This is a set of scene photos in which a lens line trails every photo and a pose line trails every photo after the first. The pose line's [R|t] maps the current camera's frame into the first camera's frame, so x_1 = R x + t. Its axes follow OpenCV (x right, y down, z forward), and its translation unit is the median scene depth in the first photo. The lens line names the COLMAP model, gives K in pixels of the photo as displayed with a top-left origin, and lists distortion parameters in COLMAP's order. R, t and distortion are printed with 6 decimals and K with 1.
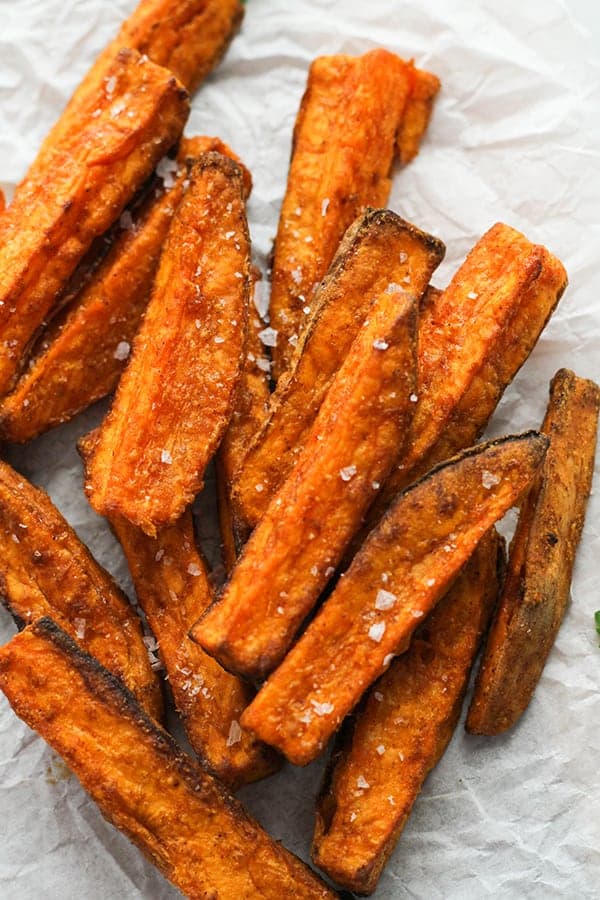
lens RADIAL K [[2419.0, 0, 299.9], [0, 2419.0, 448.0], [0, 0, 1]] dist [-0.138858, 0.000000]
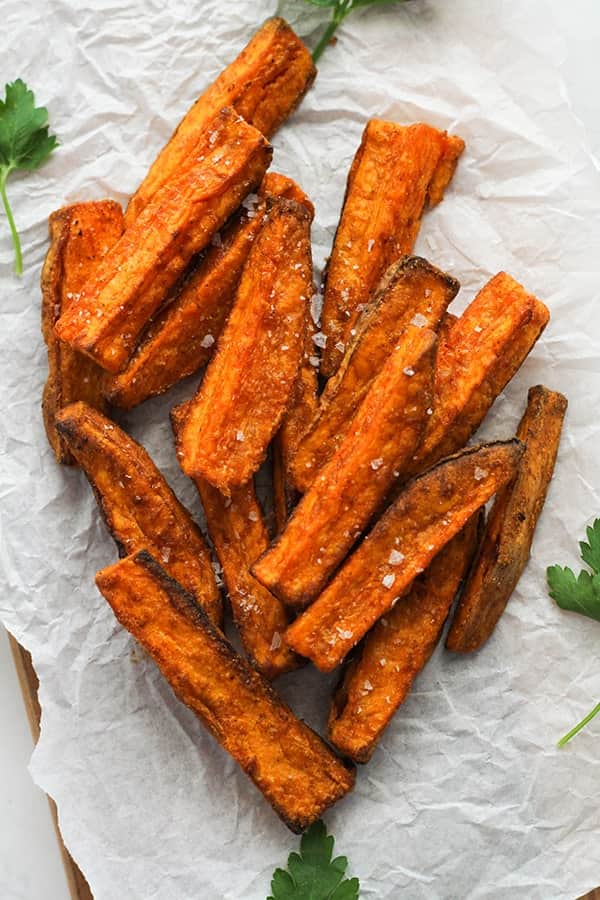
lens RADIAL K [[2419.0, 0, 299.9], [0, 2419.0, 451.7], [0, 0, 1]] dist [-0.138858, 0.000000]
pose [[0.996460, 0.070288, 0.046120, -0.082589], [-0.076801, 0.984228, 0.159364, -0.200972], [-0.034191, -0.162342, 0.986142, -0.317040]]
